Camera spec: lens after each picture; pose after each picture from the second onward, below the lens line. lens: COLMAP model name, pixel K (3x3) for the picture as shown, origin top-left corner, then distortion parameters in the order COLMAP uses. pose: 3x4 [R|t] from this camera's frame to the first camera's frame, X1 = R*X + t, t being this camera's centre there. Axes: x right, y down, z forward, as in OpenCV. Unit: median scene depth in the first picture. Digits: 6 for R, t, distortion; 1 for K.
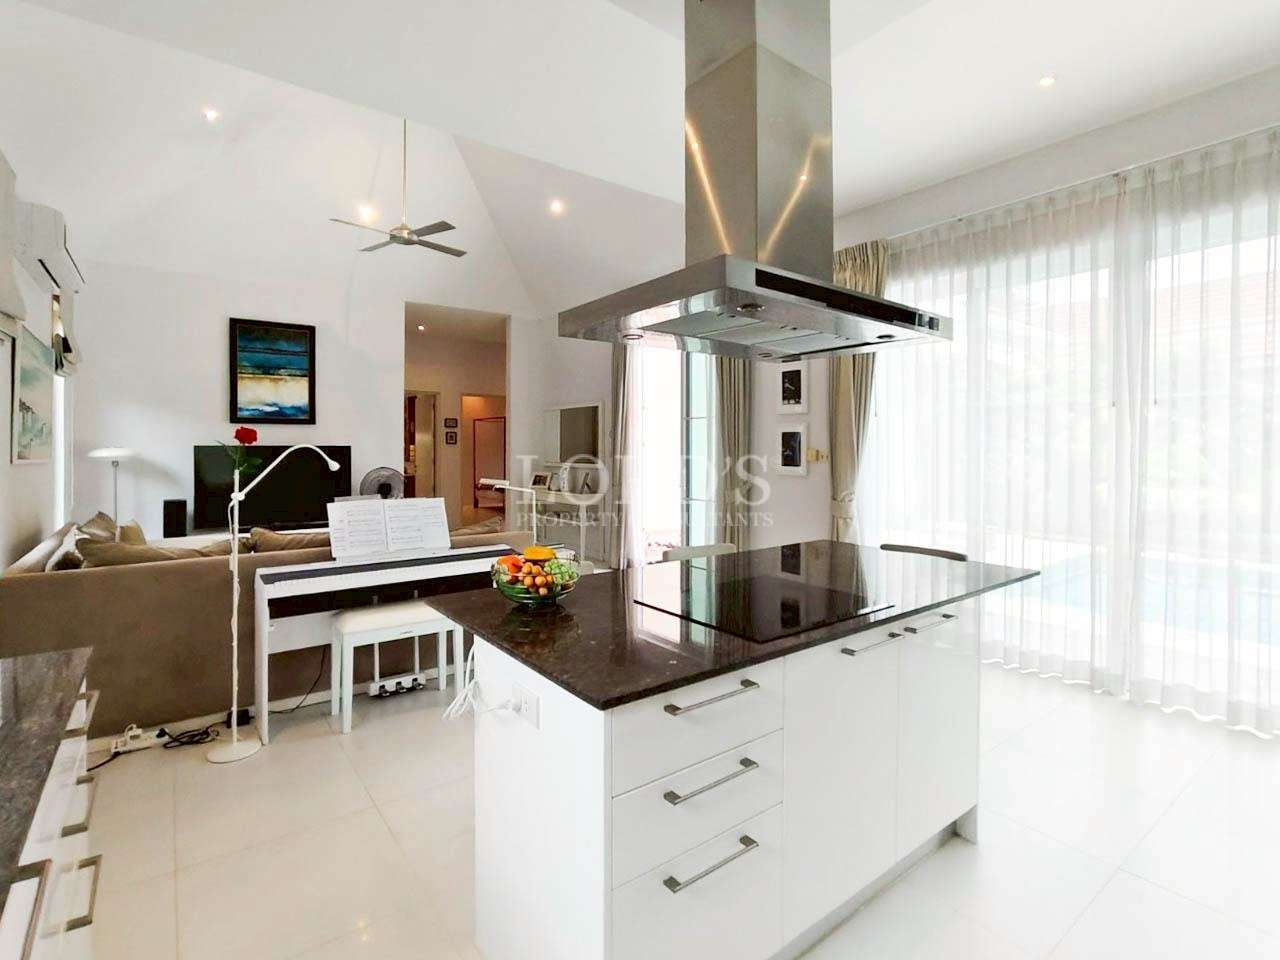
lens RADIAL K [[628.6, 0, 639.8], [0, 628.6, 461.3], [0, 0, 1]] dist [0.001134, 0.000195]
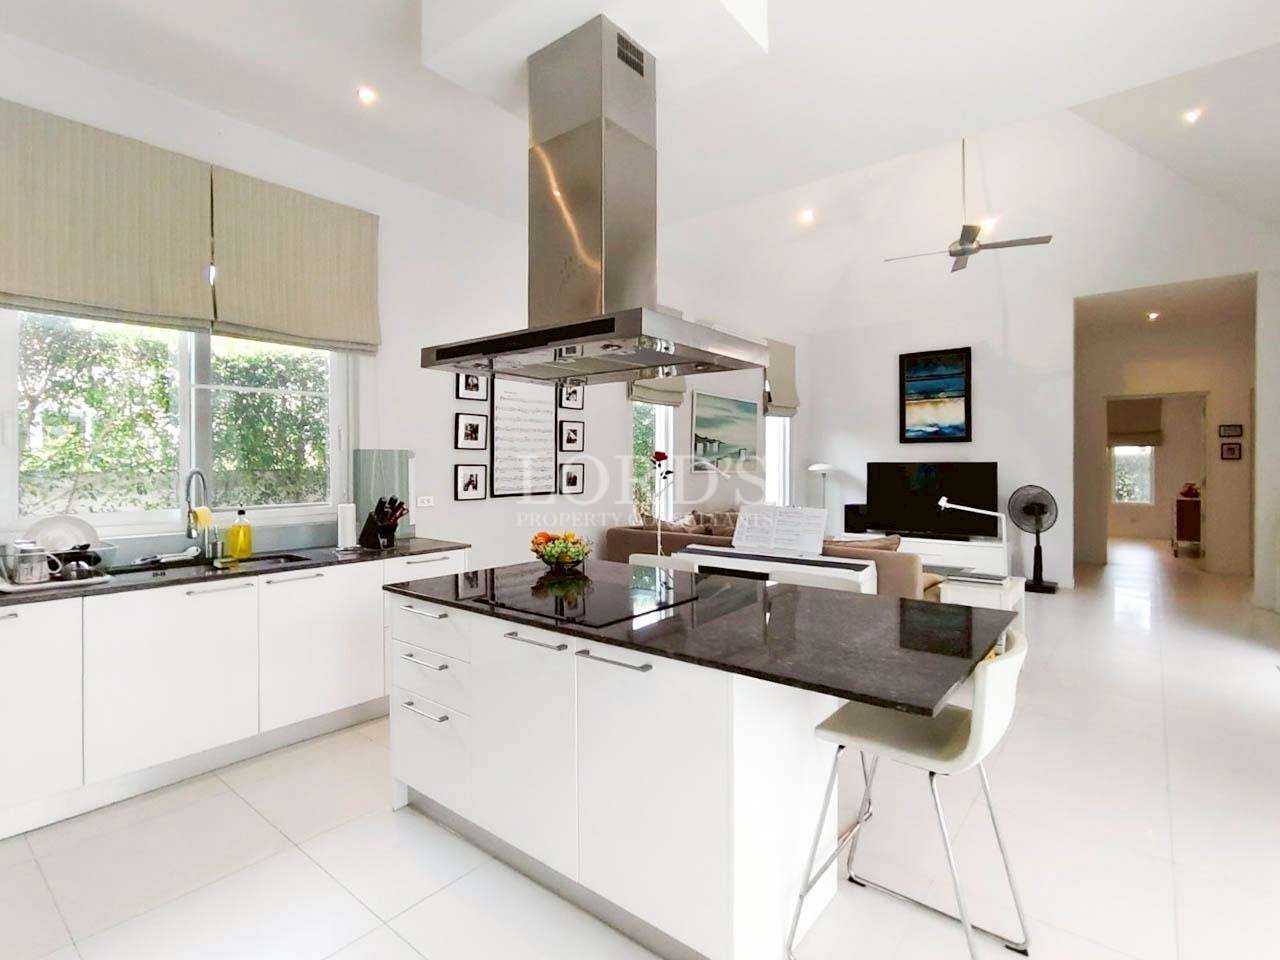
lens RADIAL K [[628.6, 0, 639.8], [0, 628.6, 461.3], [0, 0, 1]] dist [0.001134, 0.000195]
pose [[0.247736, -0.001217, -0.968827, 0.366647], [-0.024152, 0.999681, -0.007432, -0.005682], [0.968526, 0.025240, 0.247628, 0.226484]]
